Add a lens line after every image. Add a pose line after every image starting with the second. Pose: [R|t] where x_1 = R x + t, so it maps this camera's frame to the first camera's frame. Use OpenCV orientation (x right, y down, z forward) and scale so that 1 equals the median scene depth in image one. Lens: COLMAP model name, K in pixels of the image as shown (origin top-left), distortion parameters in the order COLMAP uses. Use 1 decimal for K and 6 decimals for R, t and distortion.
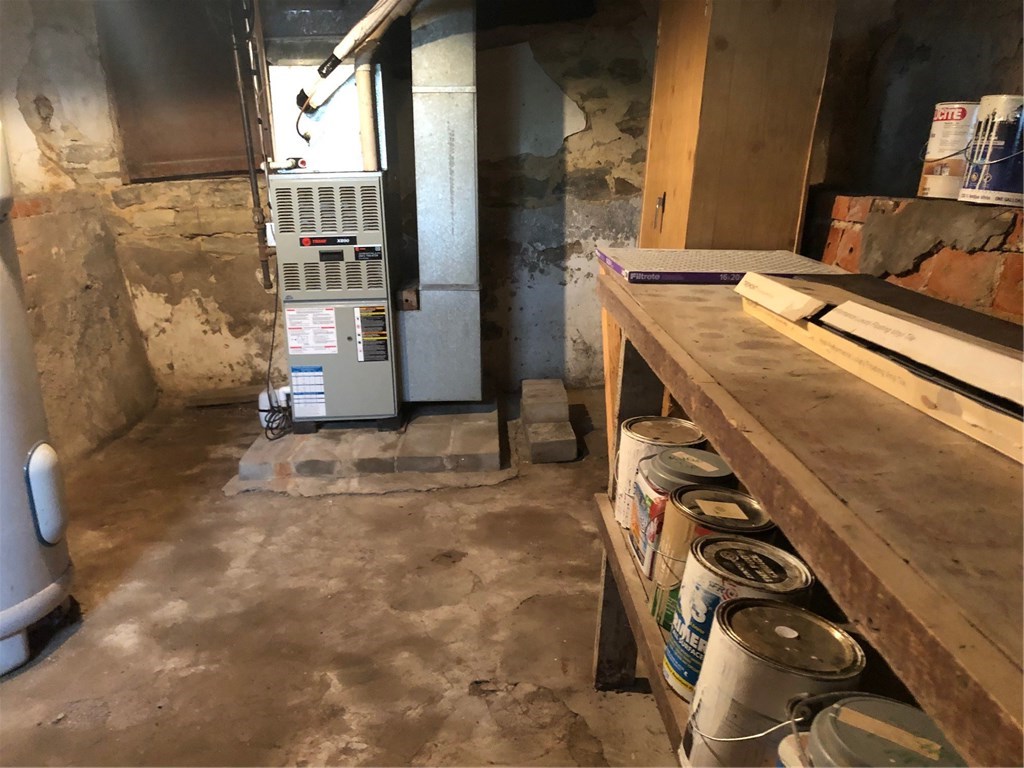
lens RADIAL K [[824.2, 0, 512.2], [0, 824.2, 383.6], [0, 0, 1]] dist [0.045369, -0.028895]
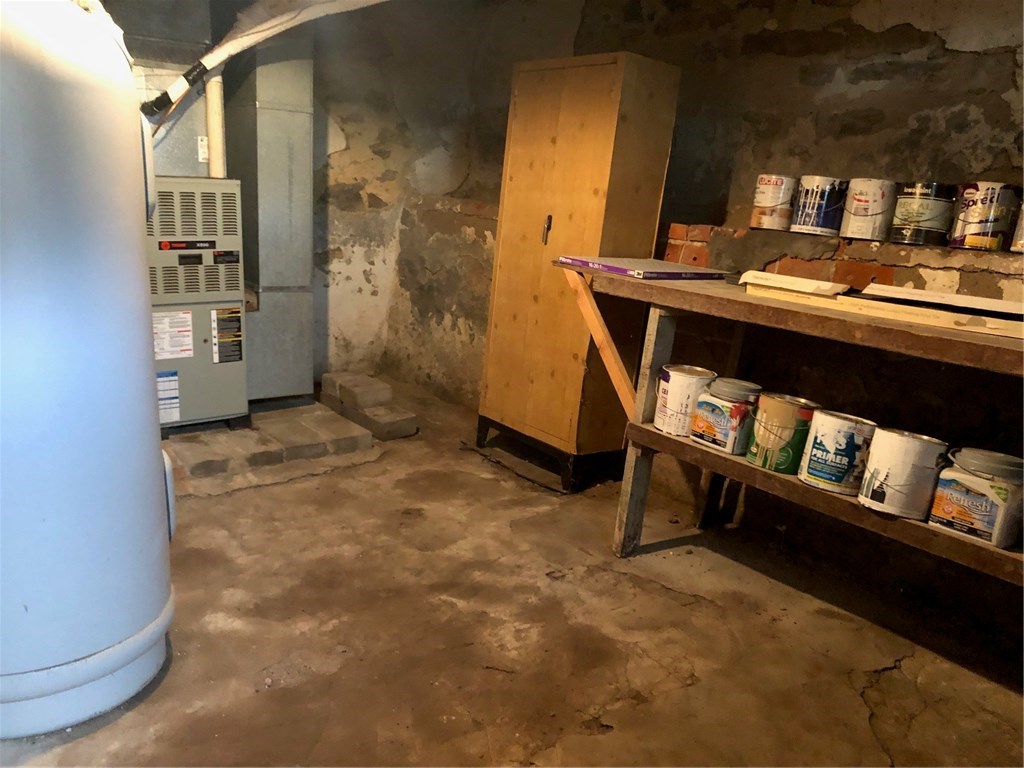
lens RADIAL K [[824.2, 0, 512.3], [0, 824.2, 384.6], [0, 0, 1]] dist [0.045369, -0.028895]
pose [[0.809812, -0.082727, 0.580828, -0.498949], [0.086128, 0.996046, 0.021784, 0.009122], [-0.580333, 0.032384, 0.813735, -0.046820]]
